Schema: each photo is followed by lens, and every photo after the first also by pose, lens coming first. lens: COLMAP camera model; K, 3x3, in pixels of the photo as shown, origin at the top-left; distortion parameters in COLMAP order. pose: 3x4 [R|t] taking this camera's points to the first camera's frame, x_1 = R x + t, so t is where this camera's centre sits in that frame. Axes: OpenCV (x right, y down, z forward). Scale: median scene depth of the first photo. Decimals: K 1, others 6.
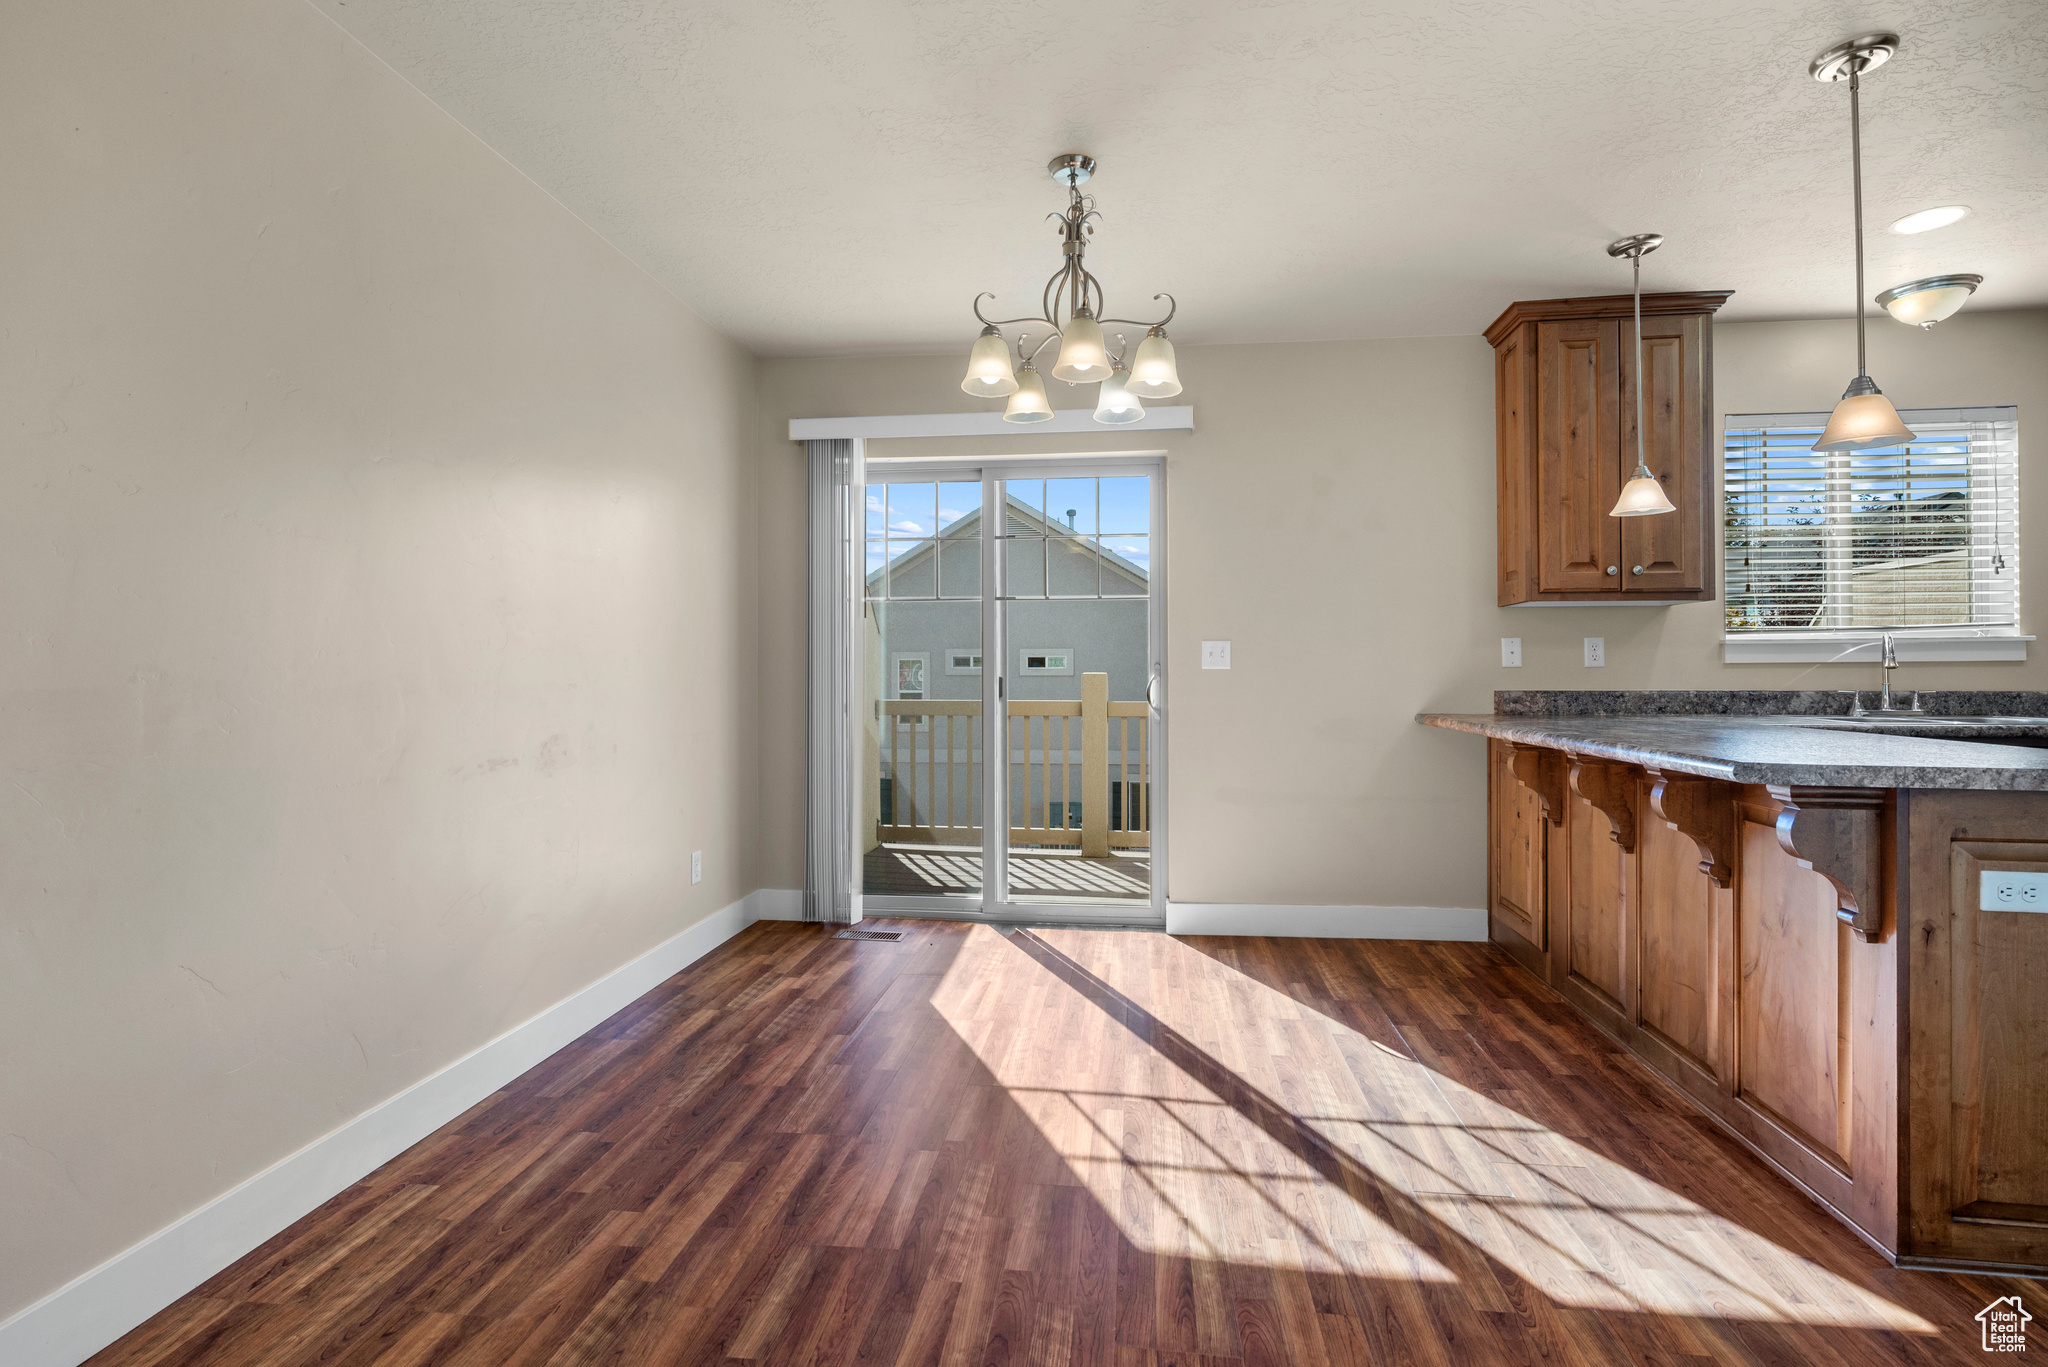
lens RADIAL K [[981.6, 0, 1023.3], [0, 981.6, 656.4], [0, 0, 1]] dist [-0.000958, 0.001812]
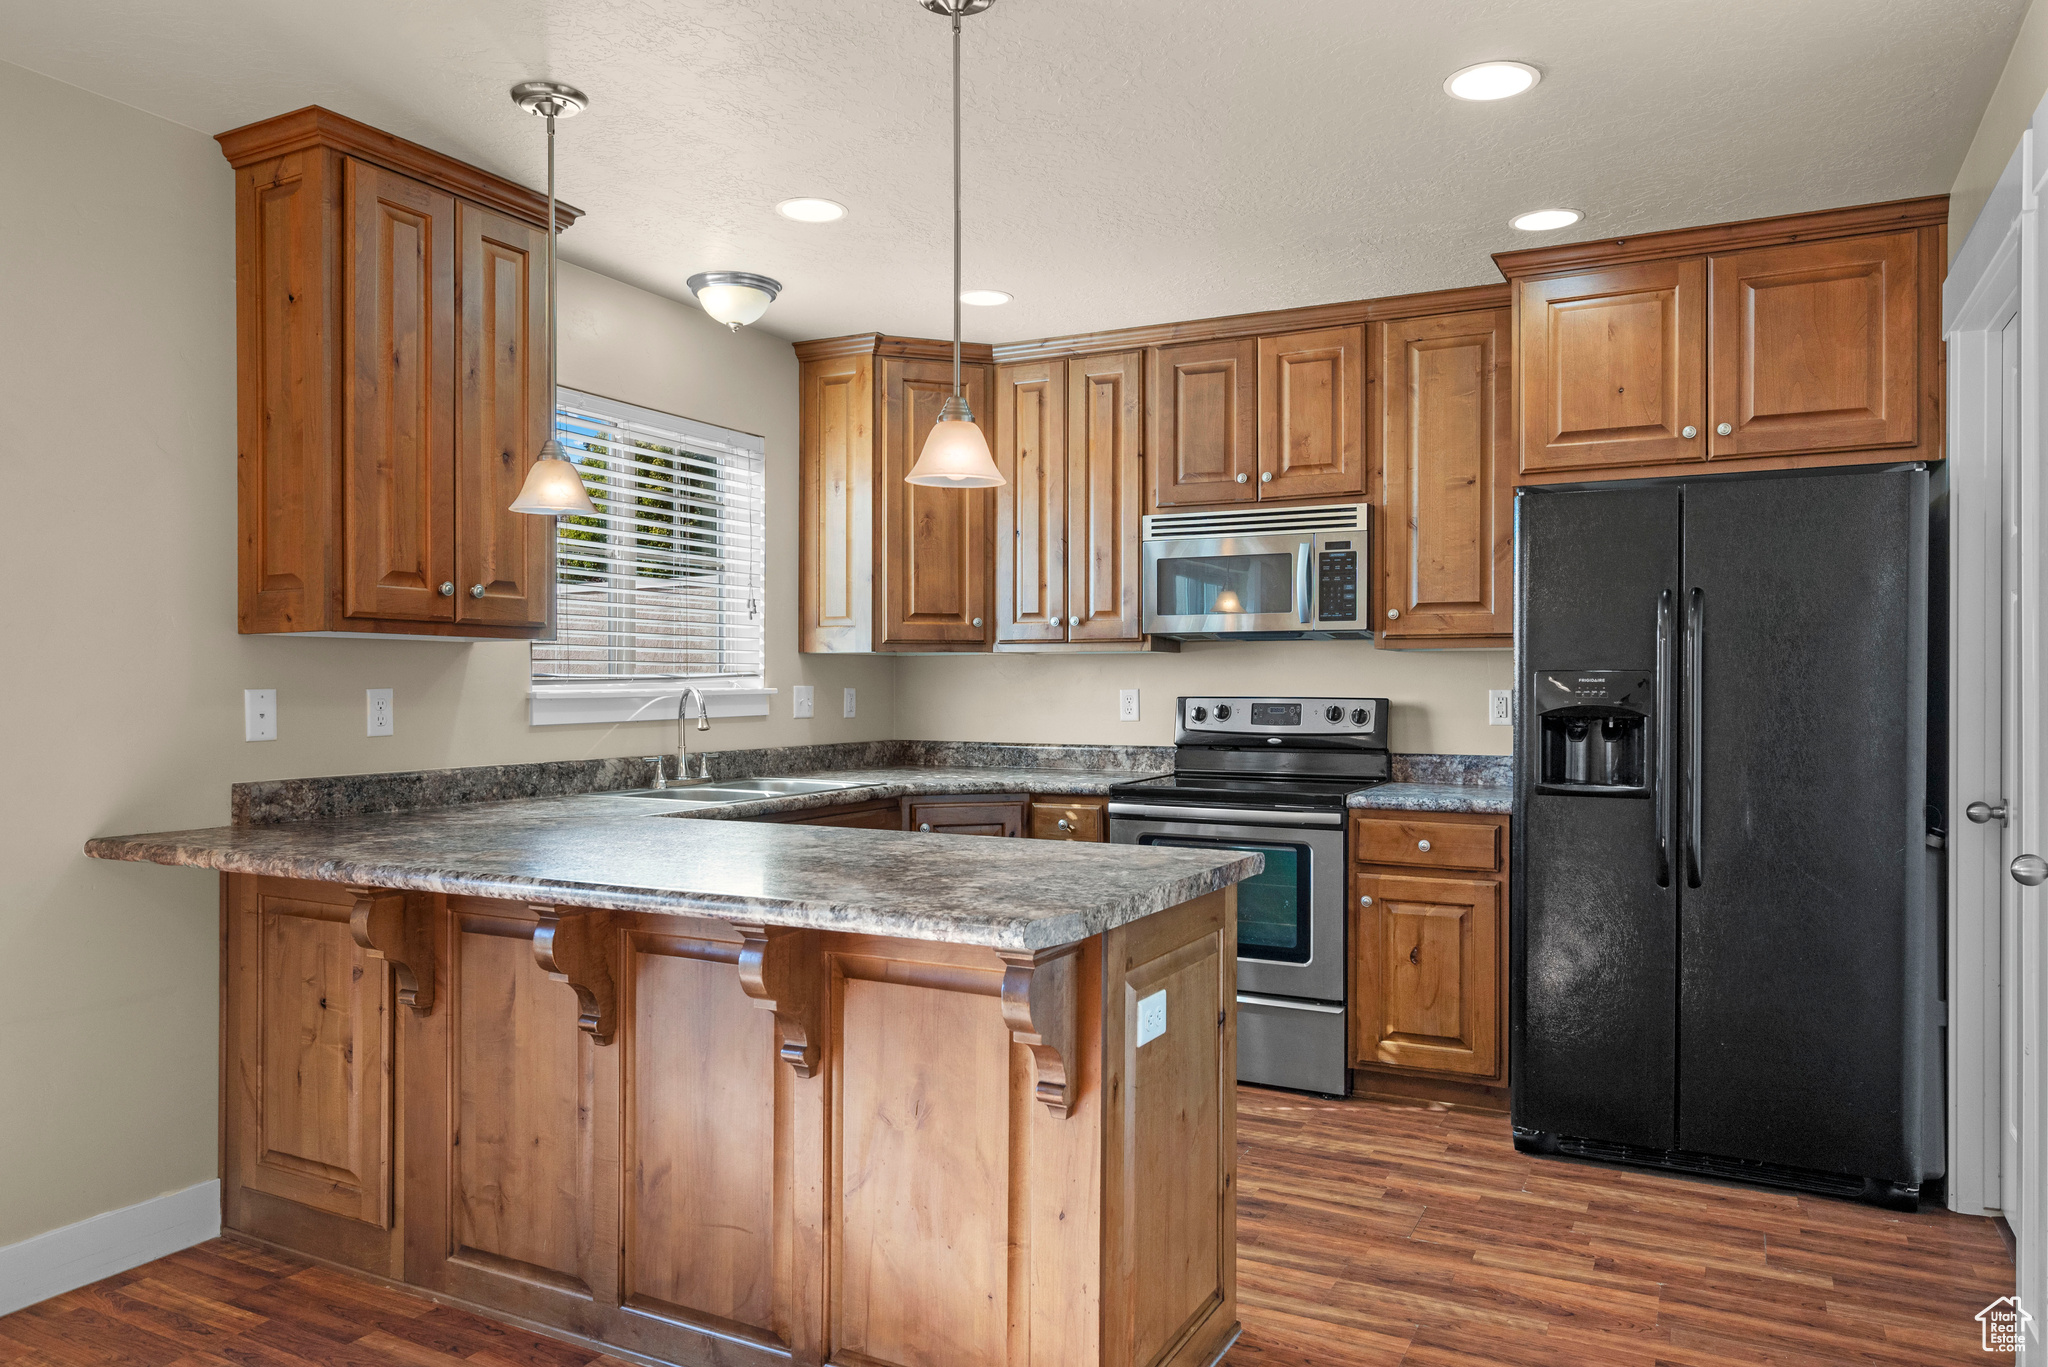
lens RADIAL K [[1366.7, 0, 1033.6], [0, 1366.7, 691.5], [0, 0, 1]] dist [-0.004156, 0.001425]
pose [[0.346785, -0.004570, 0.937934, -0.101374], [-0.014148, 0.999849, 0.010103, -0.035781], [-0.937838, -0.016773, 0.346668, 0.337186]]
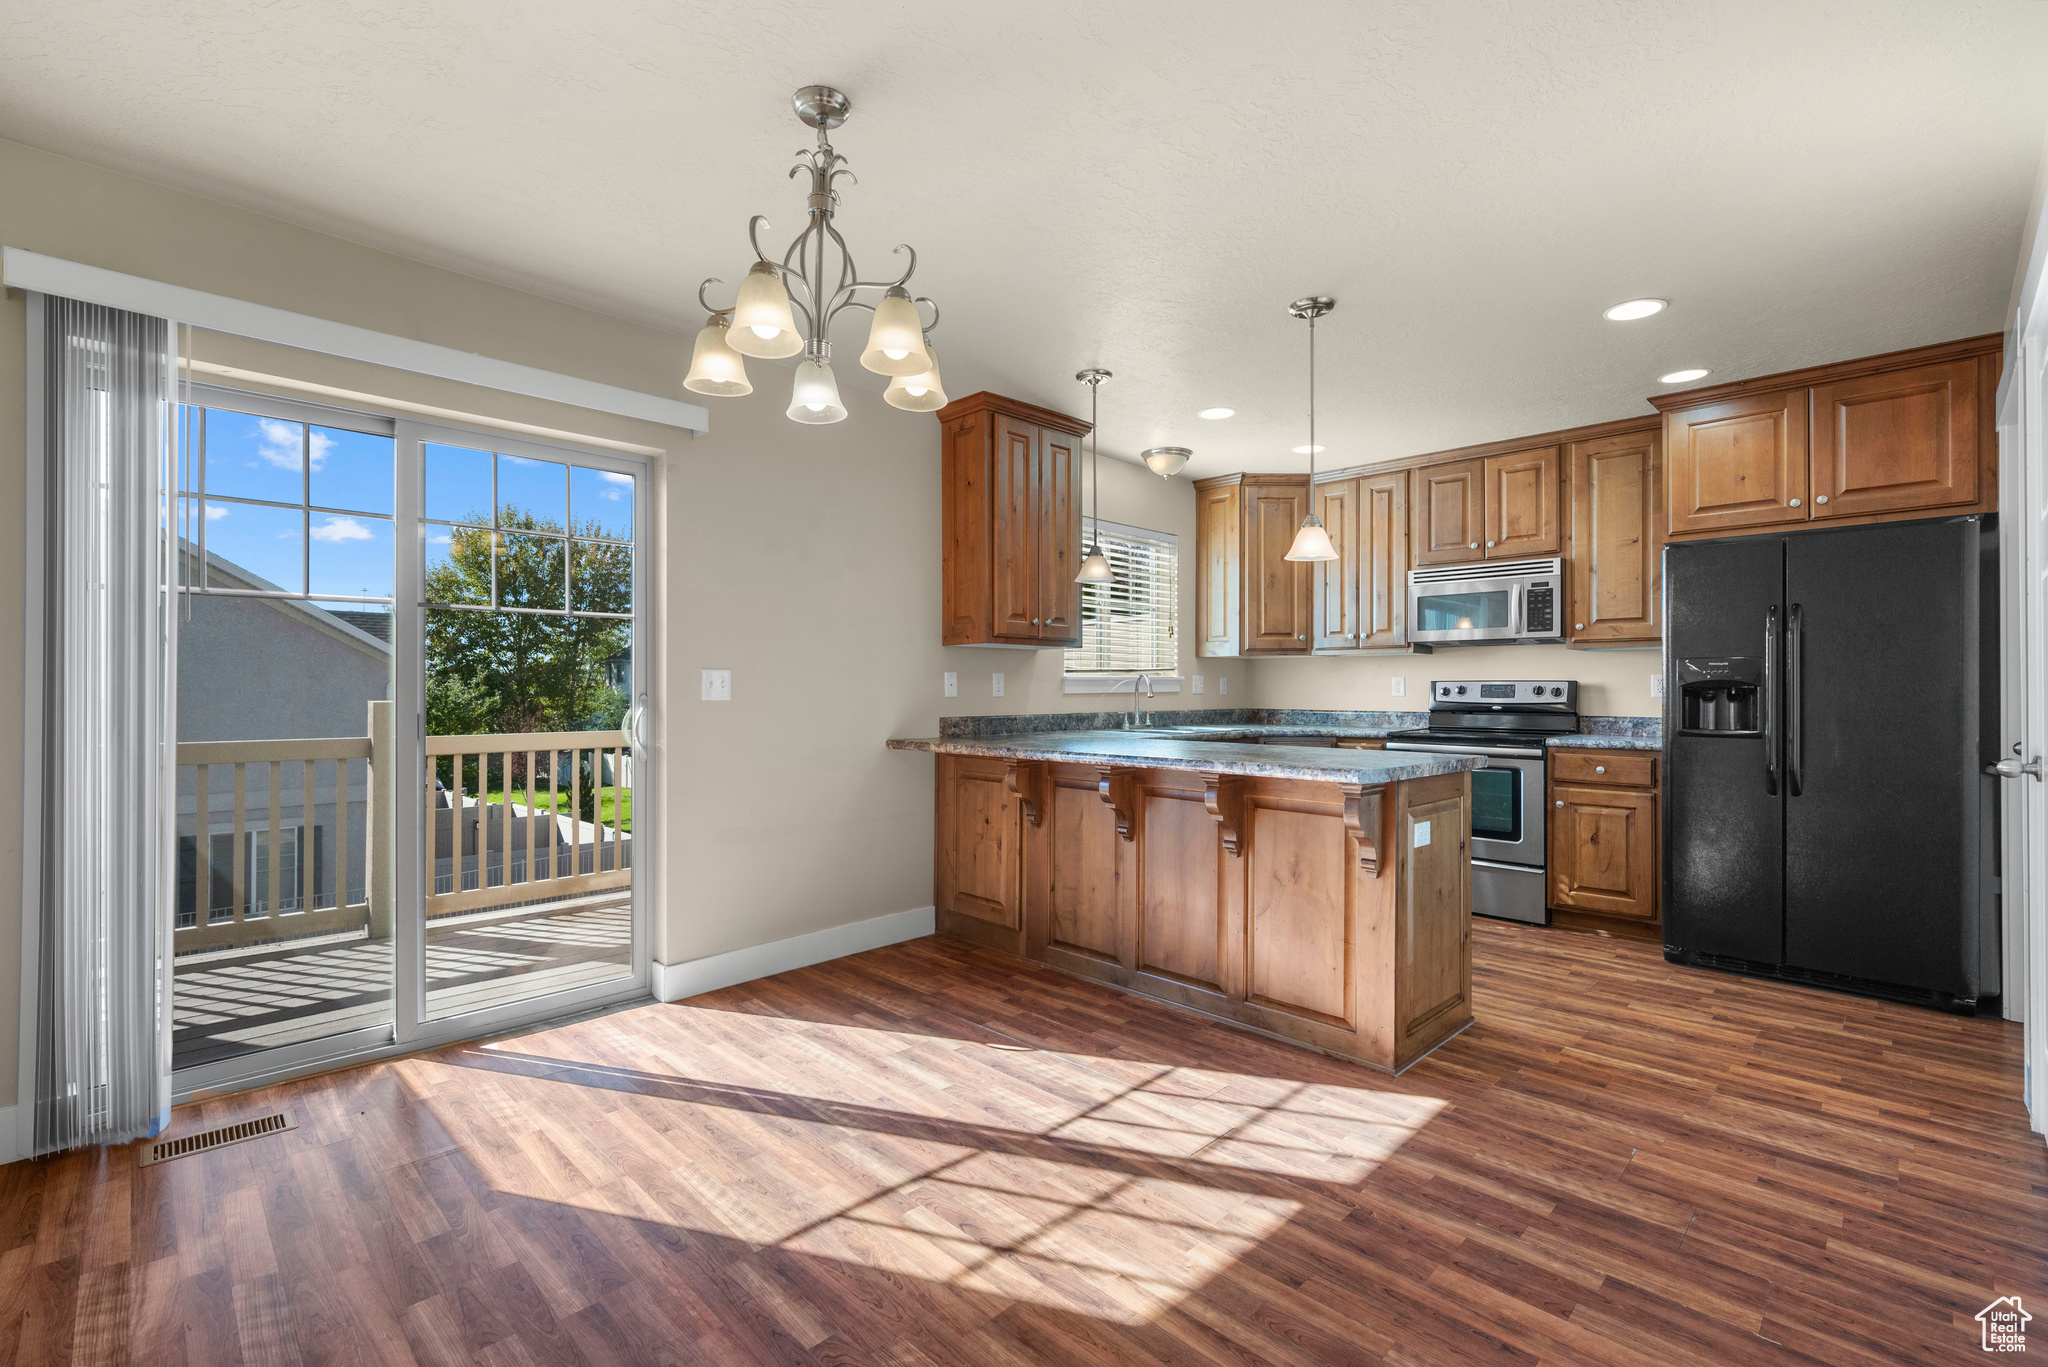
lens RADIAL K [[900.2, 0, 1026.7], [0, 900.2, 686.5], [0, 0, 1]] dist [0.000623, 0.000262]
pose [[0.616692, 0.003108, 0.787199, -0.332237], [-0.012191, 0.999910, 0.005603, -0.010131], [-0.787110, -0.013052, 0.616674, 0.288932]]
